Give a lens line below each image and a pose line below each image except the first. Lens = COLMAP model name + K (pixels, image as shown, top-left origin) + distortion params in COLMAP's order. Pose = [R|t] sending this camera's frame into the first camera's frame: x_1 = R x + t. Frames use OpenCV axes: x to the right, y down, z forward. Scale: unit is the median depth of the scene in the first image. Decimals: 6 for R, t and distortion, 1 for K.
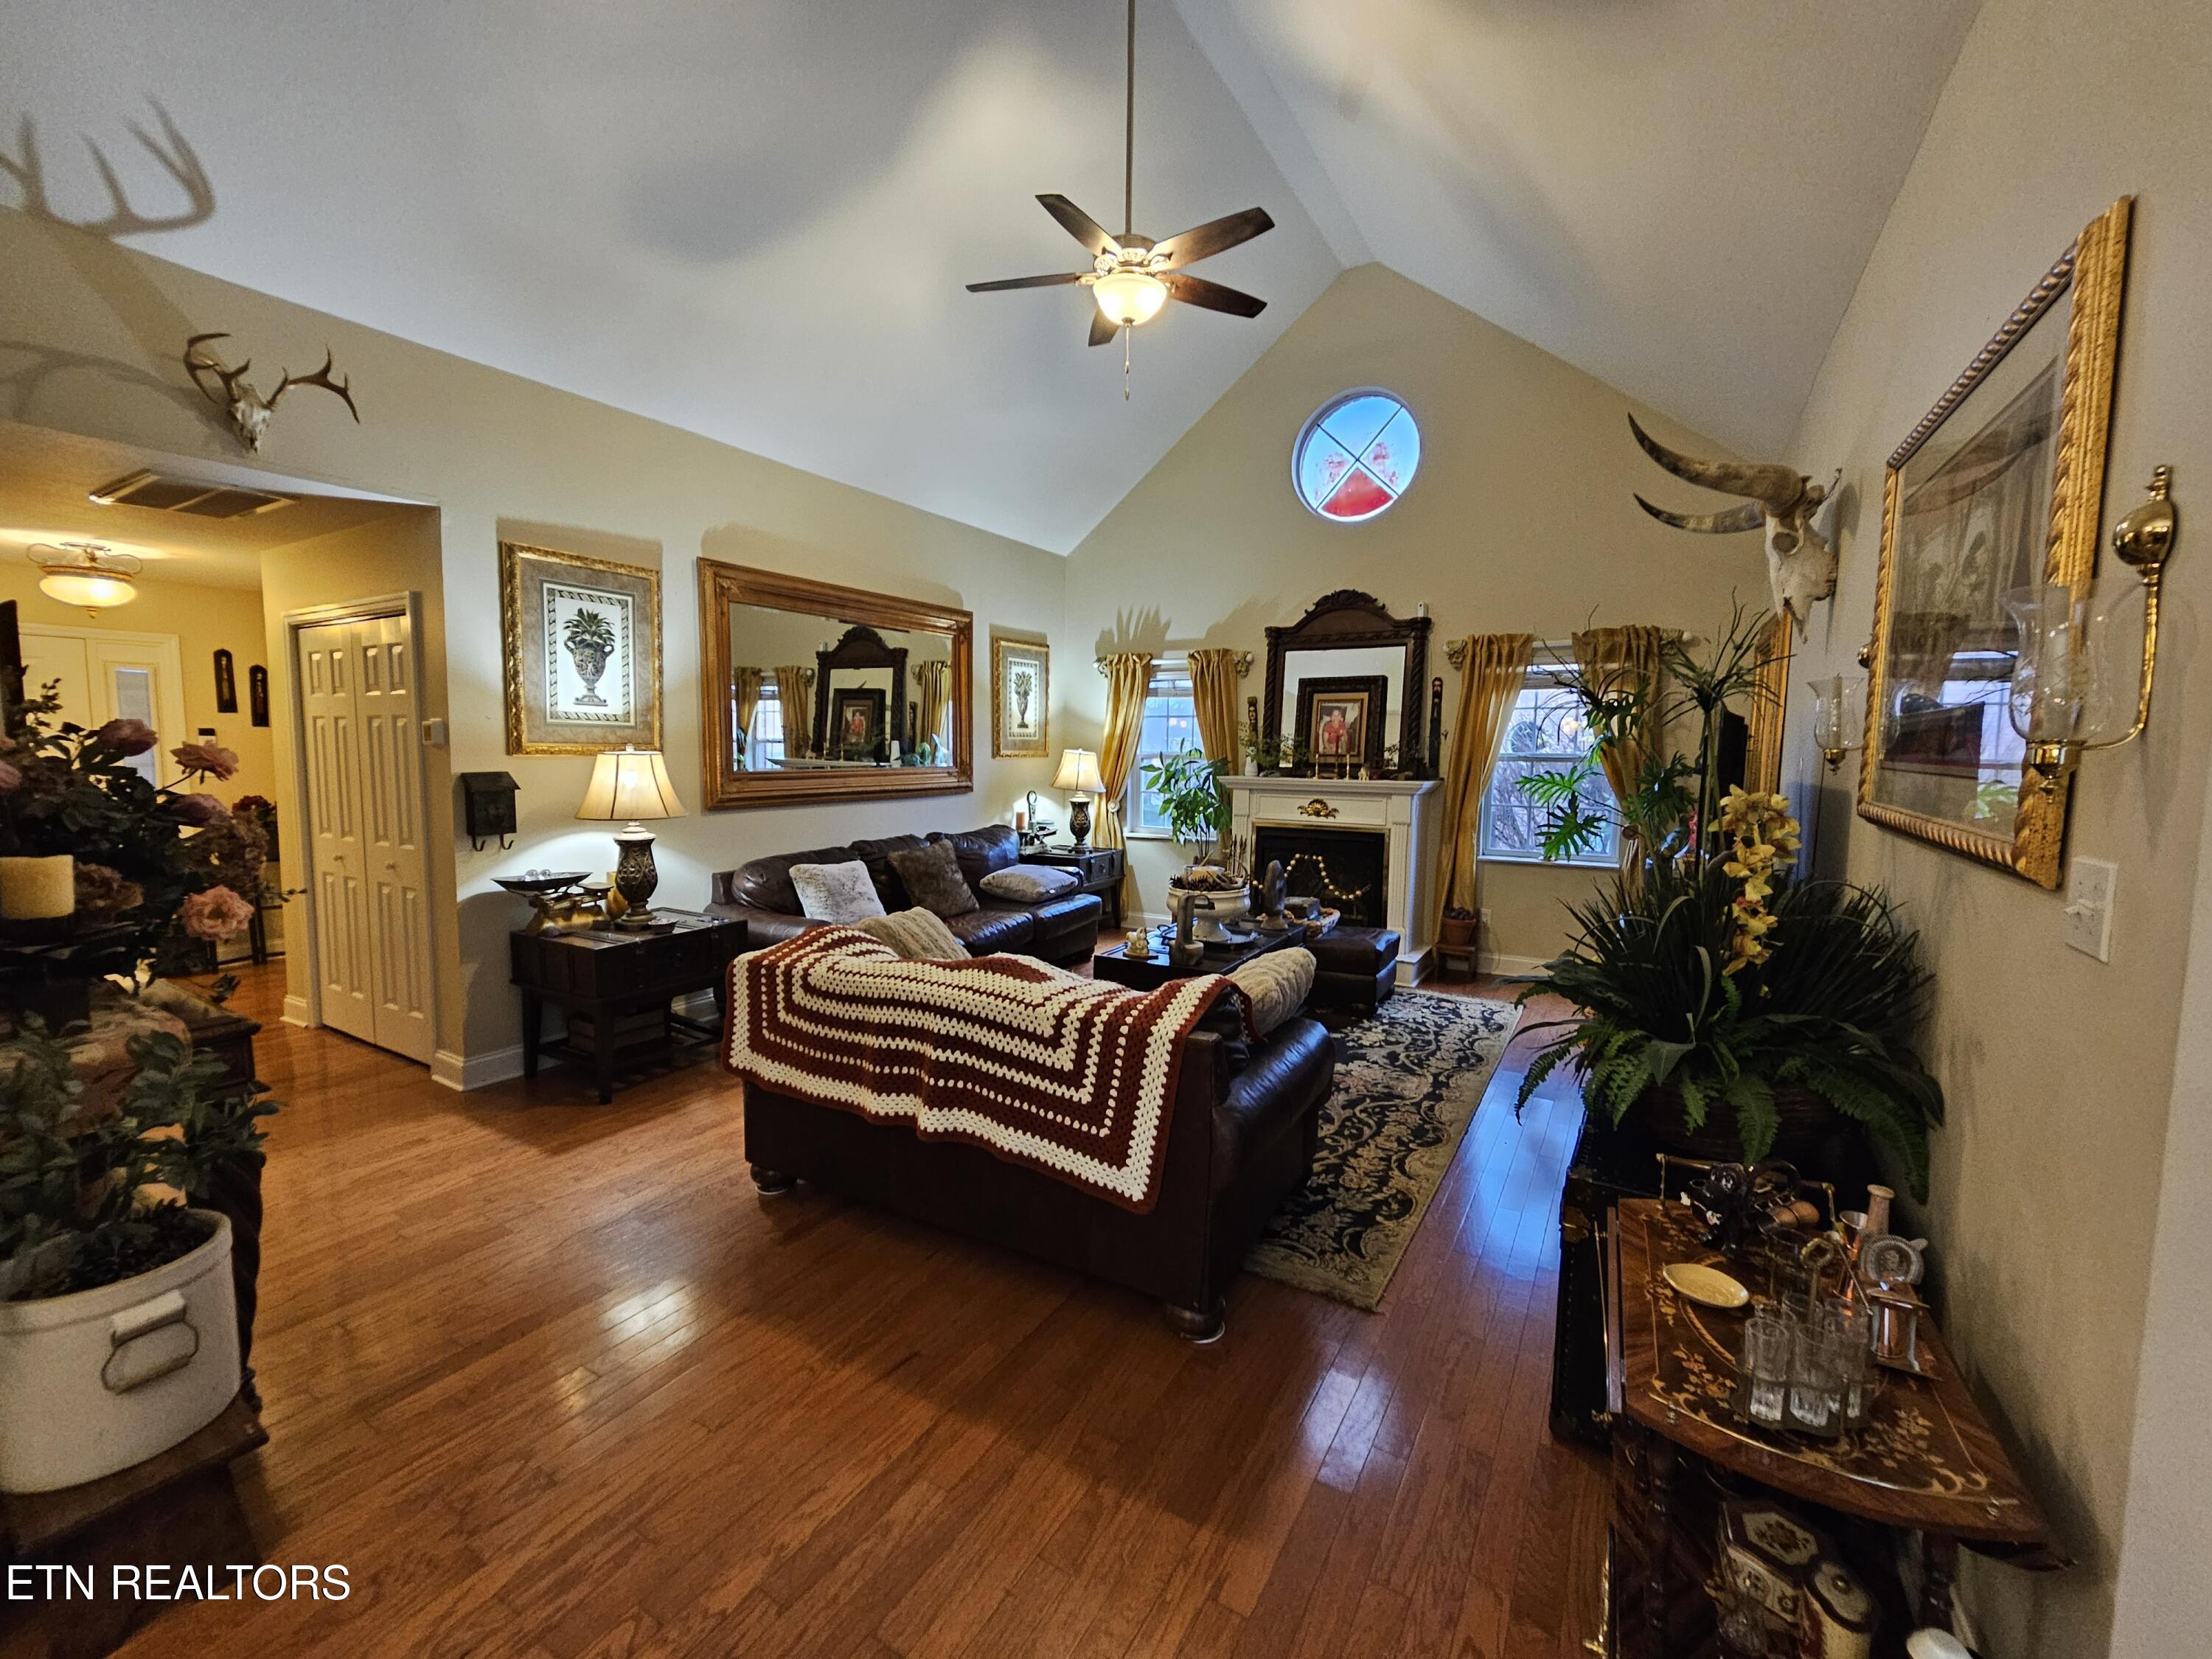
lens RADIAL K [[902.2, 0, 1099.6], [0, 902.2, 833.7], [0, 0, 1]] dist [-0.003003, -0.001817]
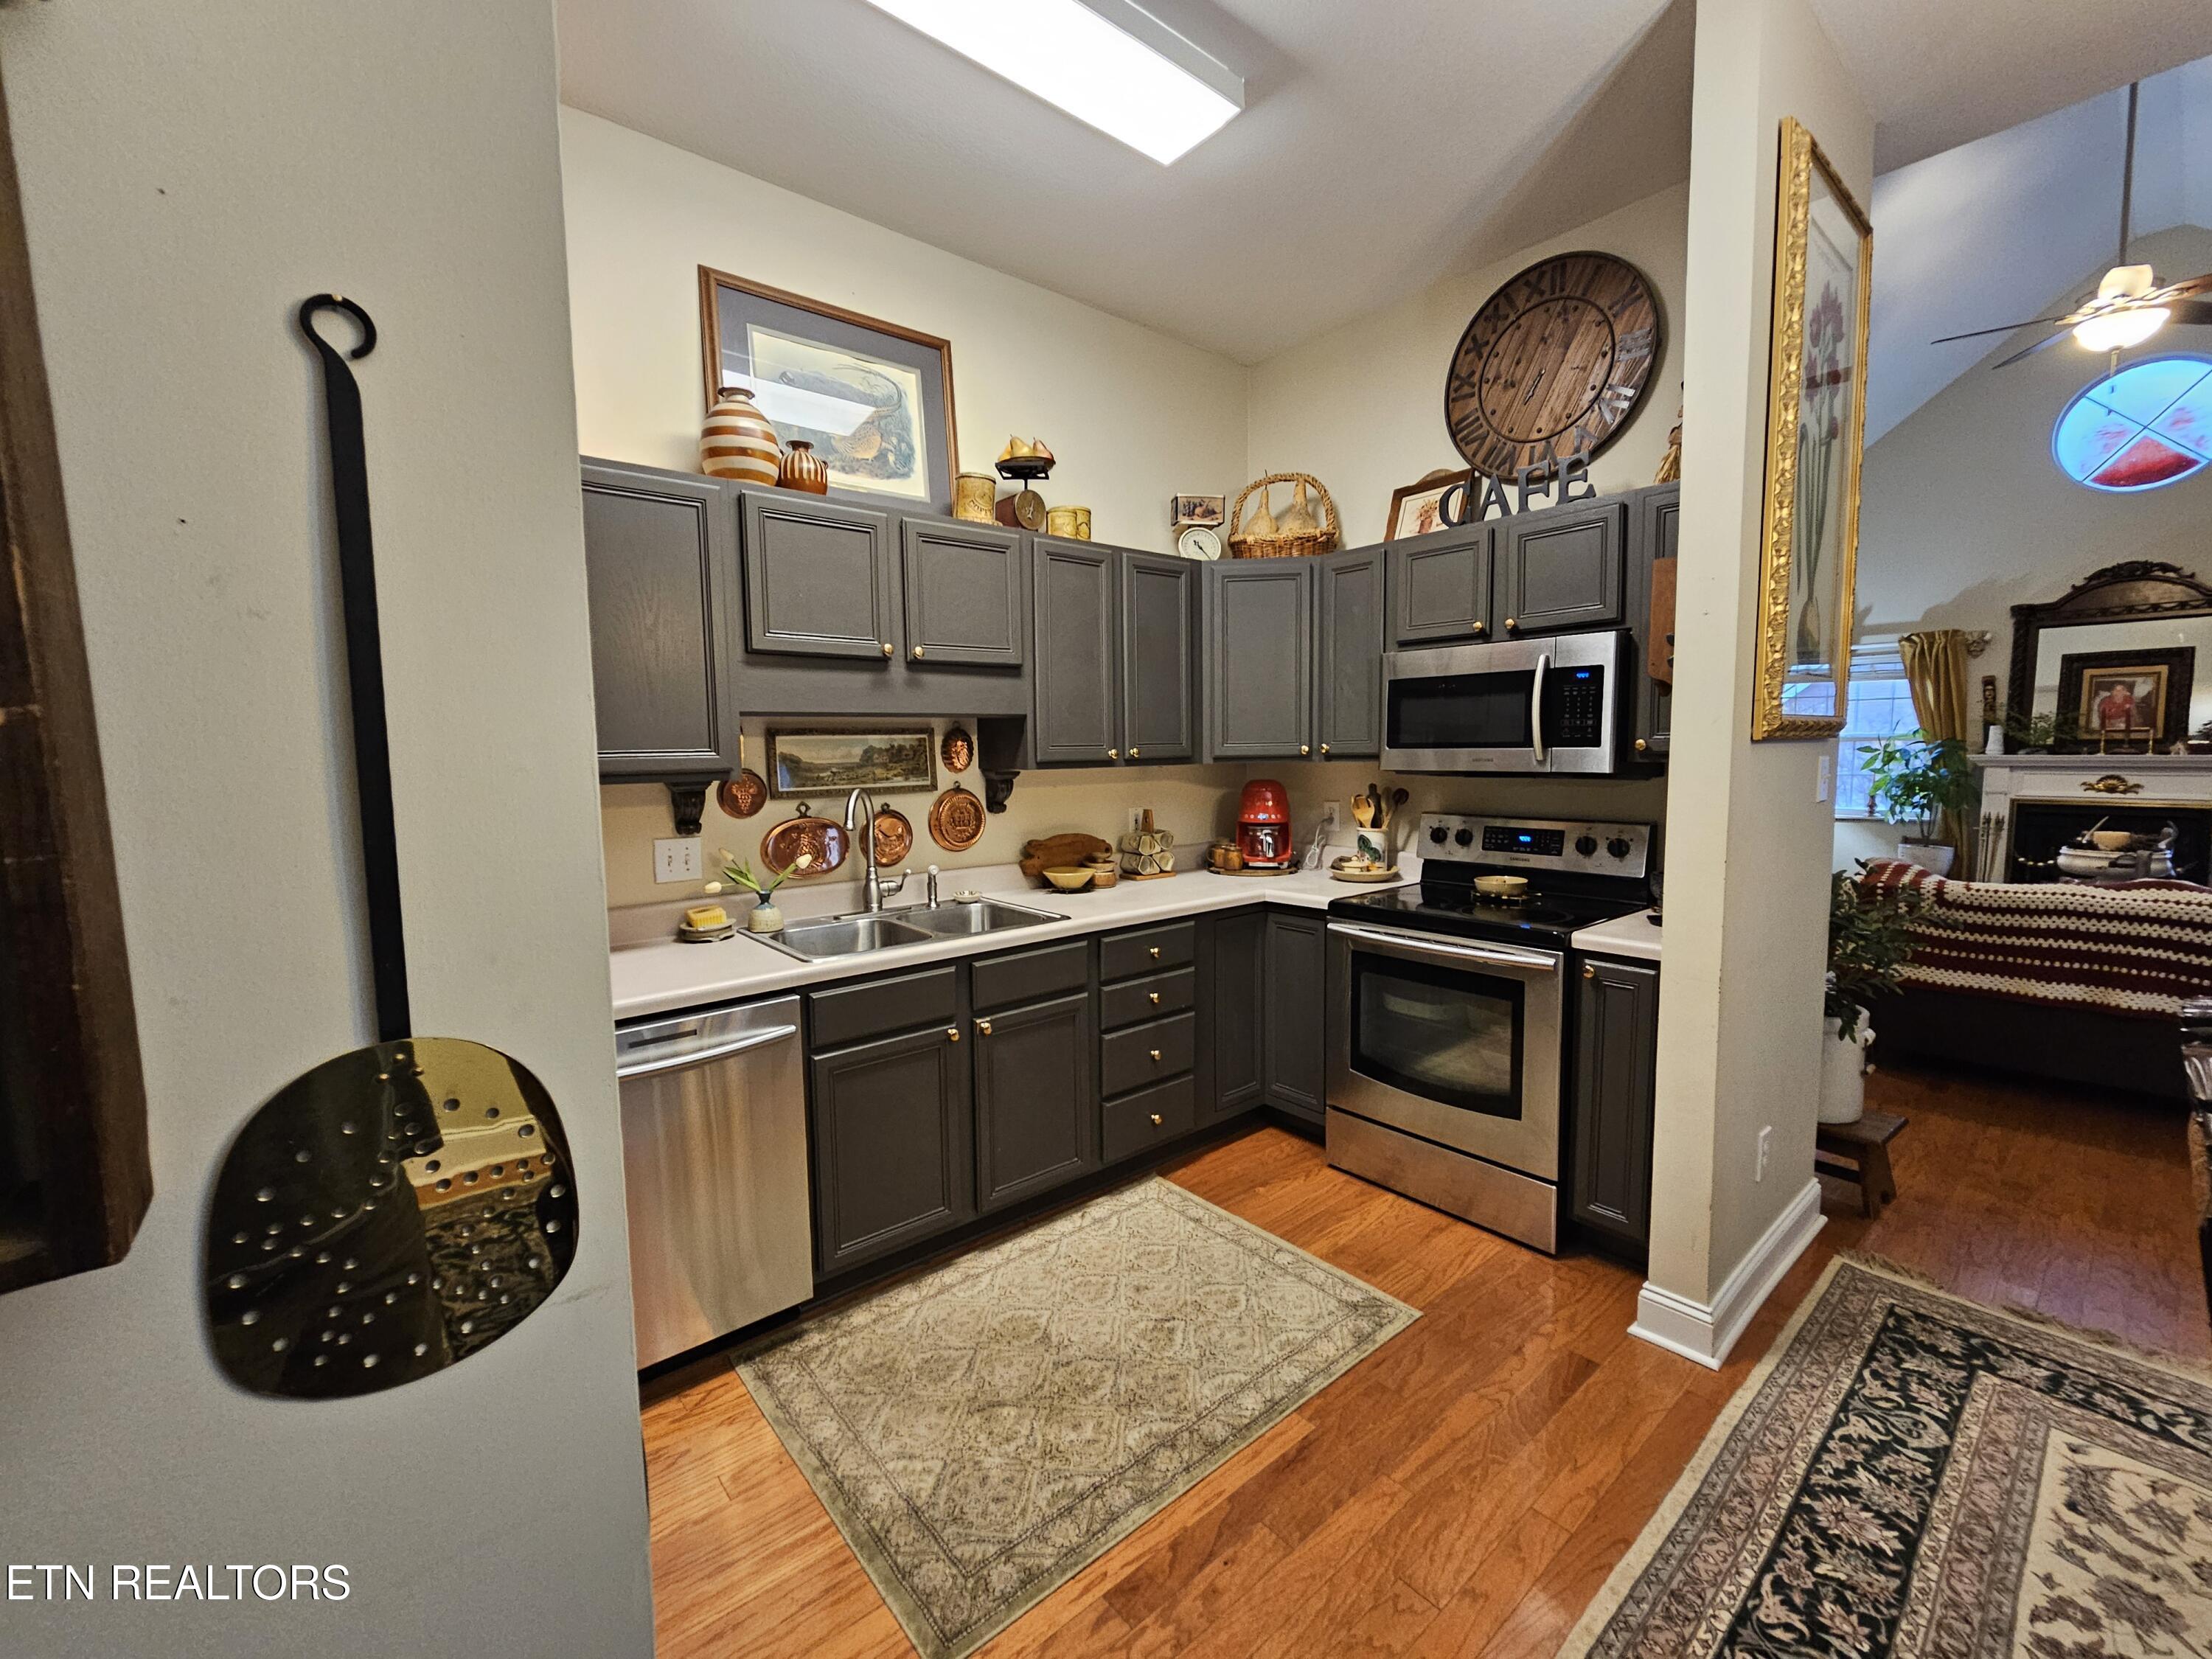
lens RADIAL K [[902.2, 0, 1092.5], [0, 902.2, 826.6], [0, 0, 1]] dist [-0.003003, -0.001817]
pose [[0.944007, 0.005241, -0.329884, -0.454280], [-0.007735, 0.999951, -0.006249, 0.030407], [0.329835, 0.008451, 0.944001, -0.275858]]
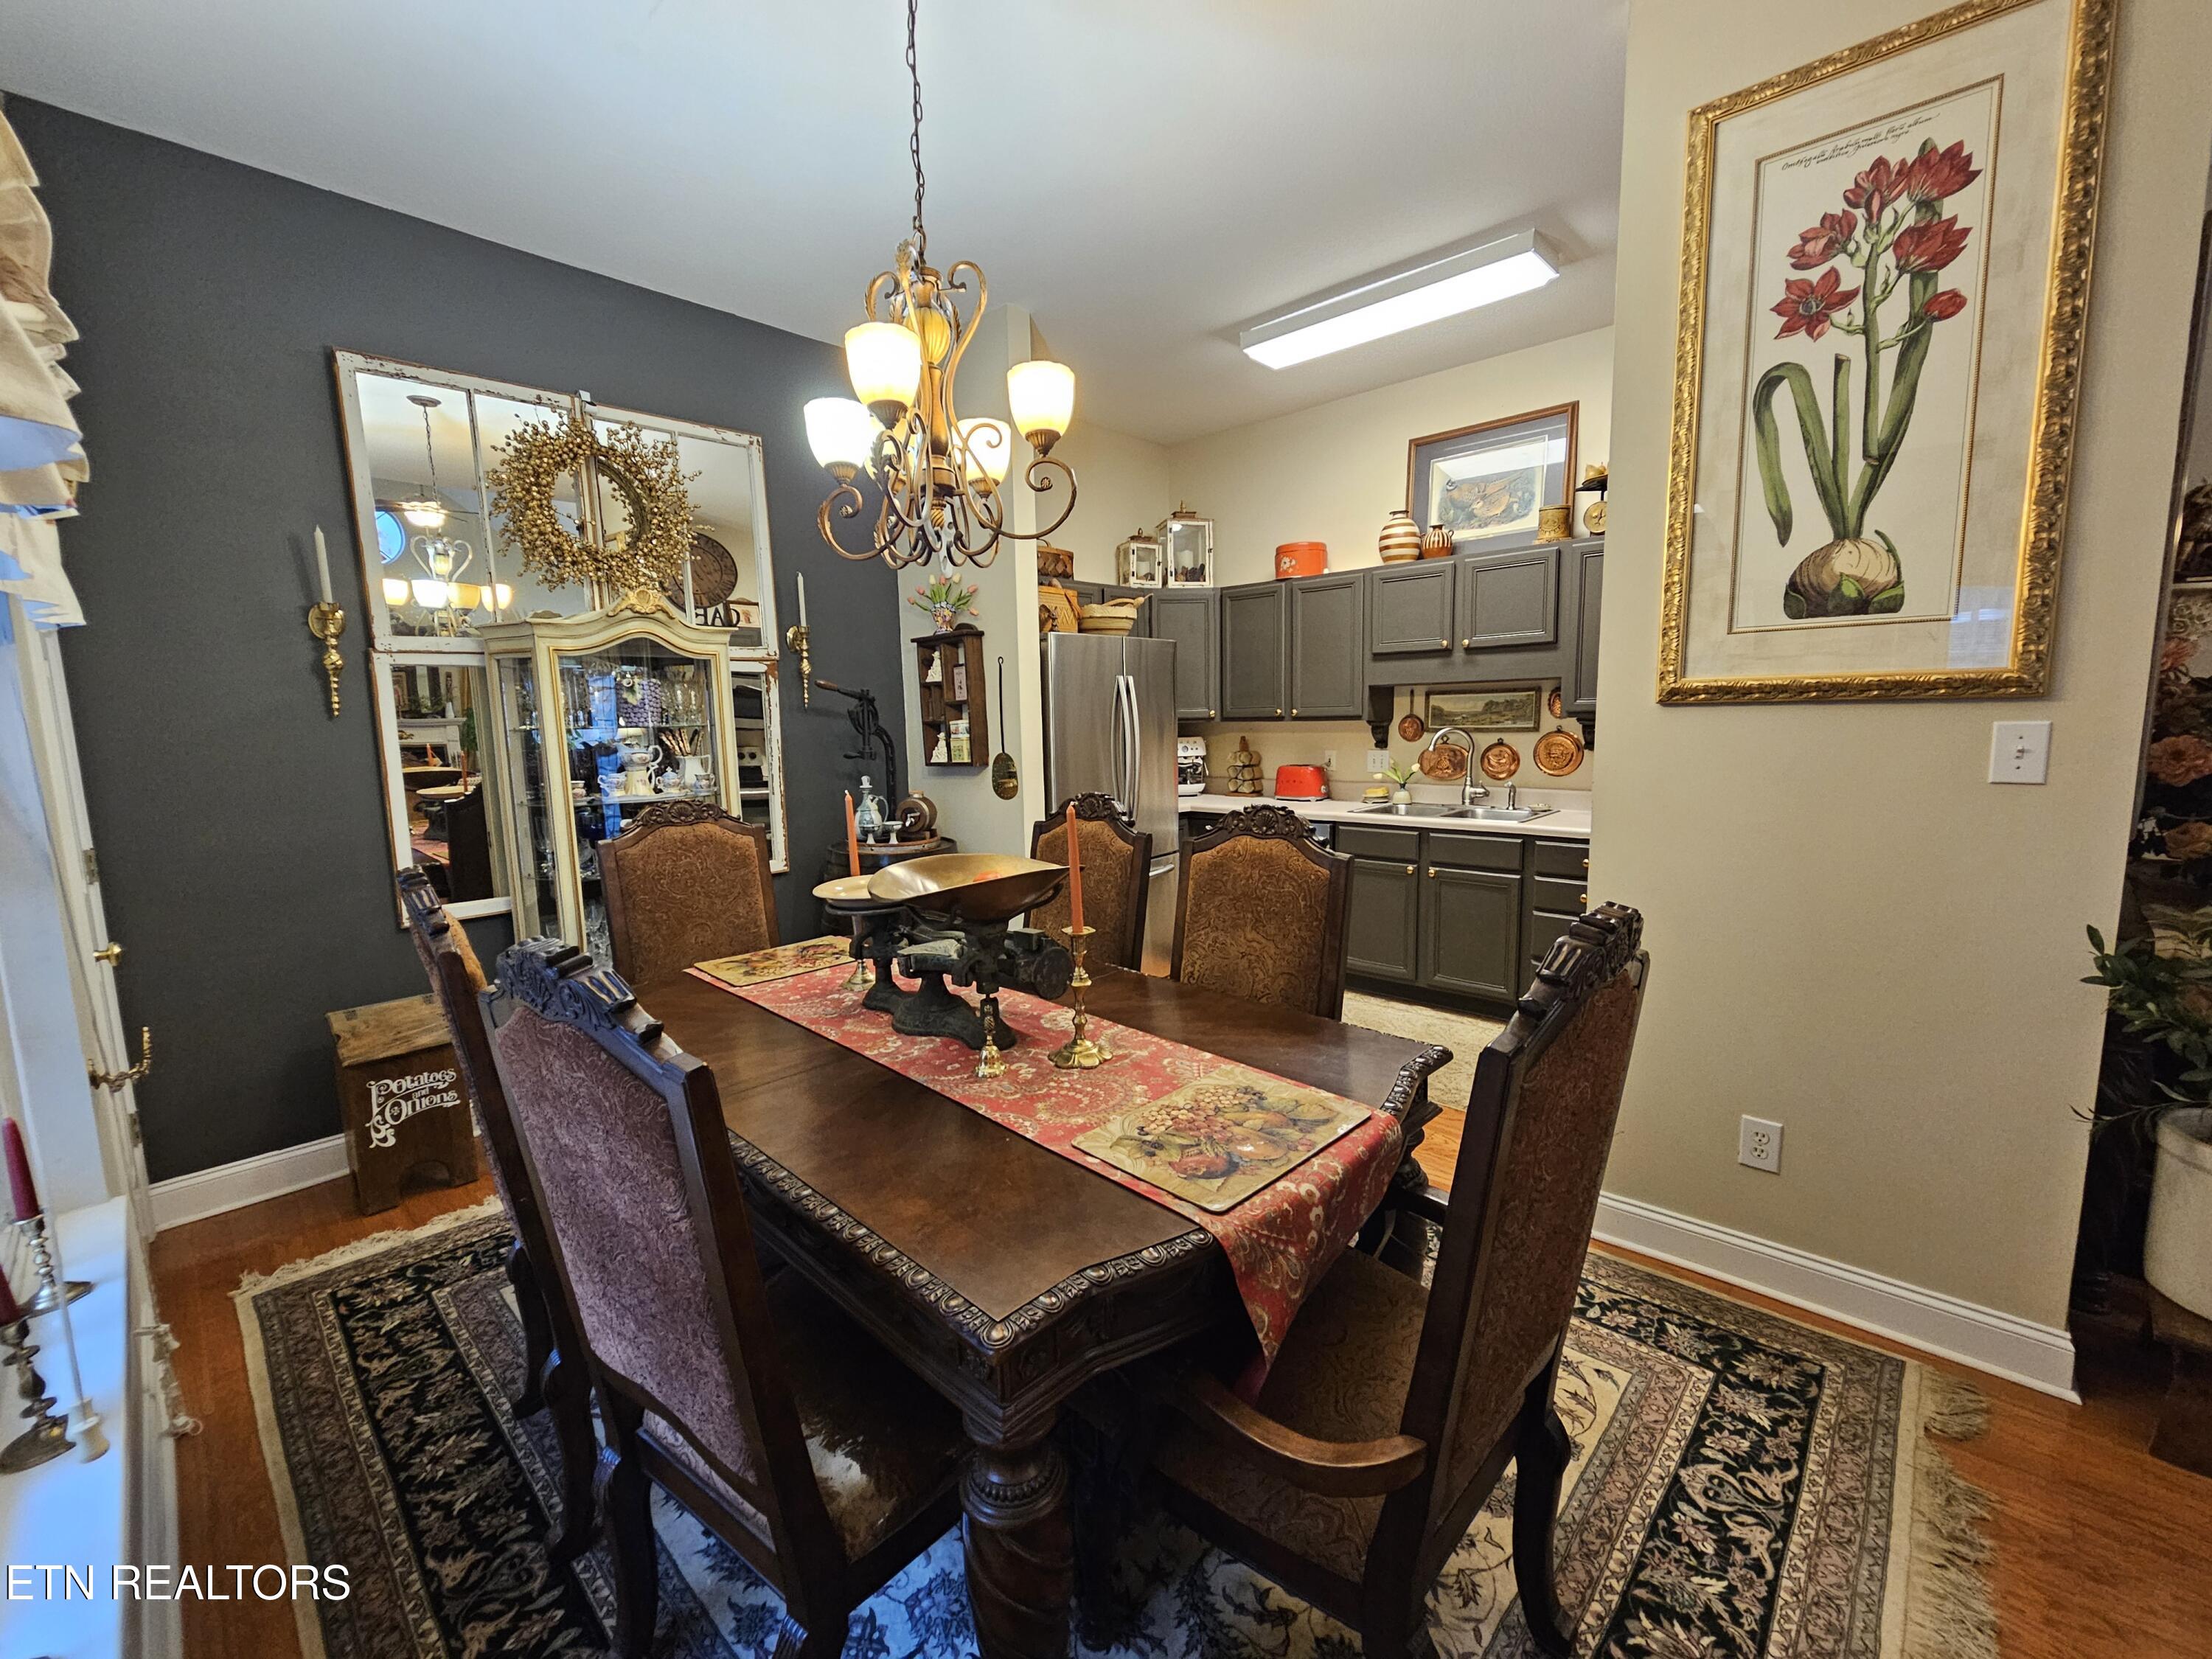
lens RADIAL K [[902.2, 0, 1100.0], [0, 902.2, 832.9], [0, 0, 1]] dist [-0.003003, -0.001817]
pose [[-0.204139, 0.125813, -0.970824, 1.207511], [-0.076431, 0.986631, 0.143933, -0.031445], [0.975954, 0.103583, -0.191794, 0.520549]]
